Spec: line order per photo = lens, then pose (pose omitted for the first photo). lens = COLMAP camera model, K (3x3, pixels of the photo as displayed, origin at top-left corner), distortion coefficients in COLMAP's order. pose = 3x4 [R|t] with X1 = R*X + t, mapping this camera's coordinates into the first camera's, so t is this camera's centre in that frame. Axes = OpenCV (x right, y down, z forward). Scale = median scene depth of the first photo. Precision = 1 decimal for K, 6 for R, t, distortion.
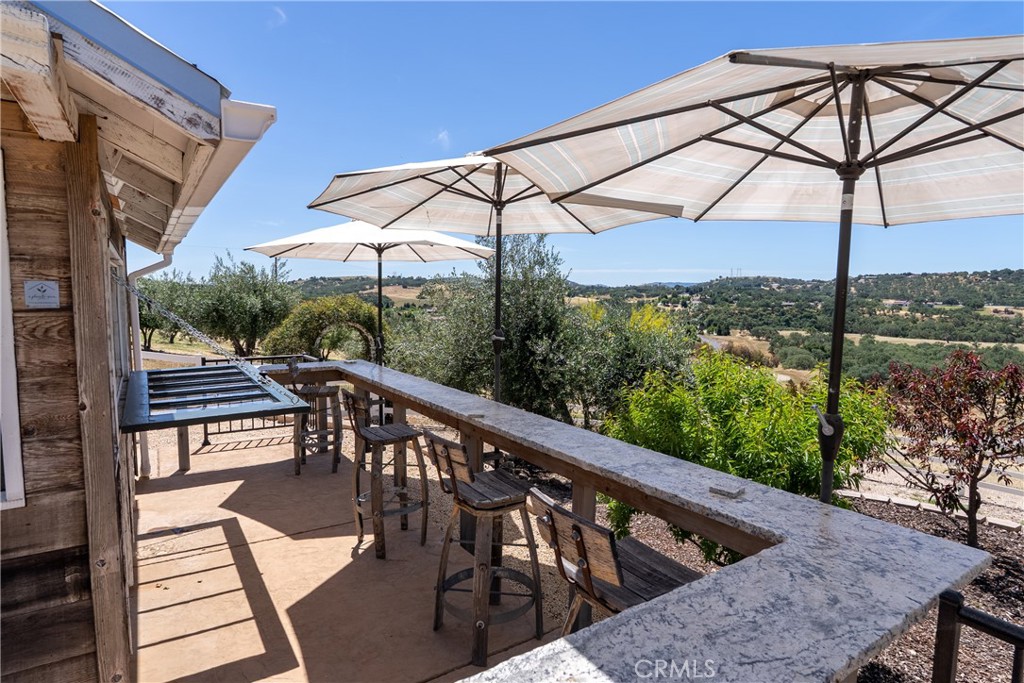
lens RADIAL K [[578.9, 0, 514.5], [0, 578.9, 333.8], [0, 0, 1]] dist [-0.021390, 0.001212]
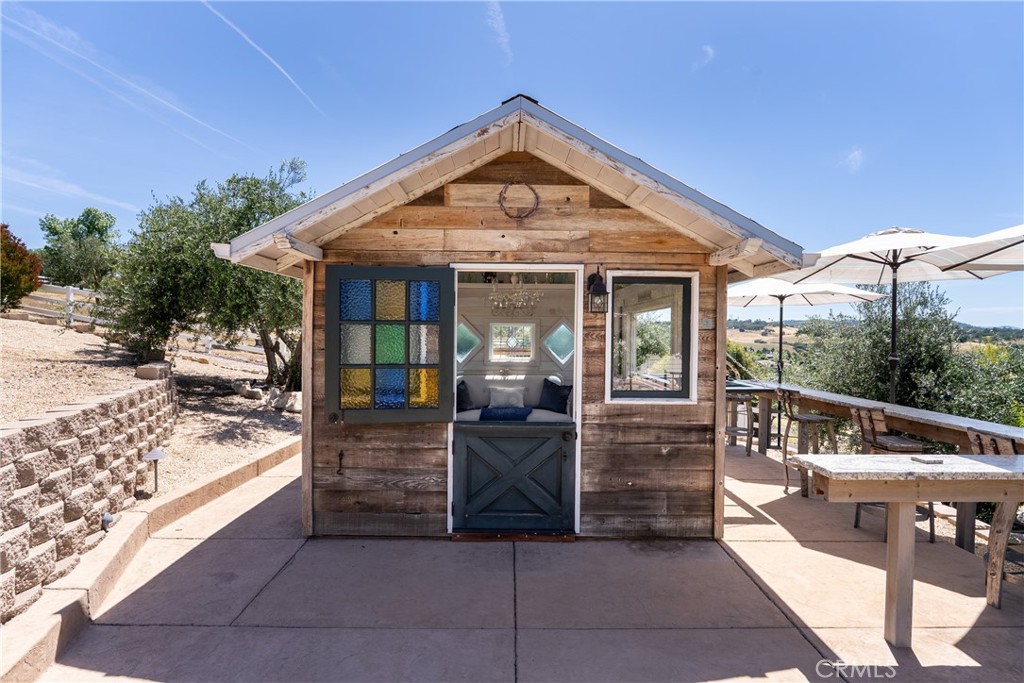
lens RADIAL K [[578.9, 0, 507.4], [0, 578.9, 339.2], [0, 0, 1]] dist [-0.021390, 0.001212]
pose [[0.839506, 0.003747, -0.543337, -0.049867], [-0.039837, 0.997709, -0.054671, 0.060804], [0.541888, 0.067542, 0.837732, -0.568510]]
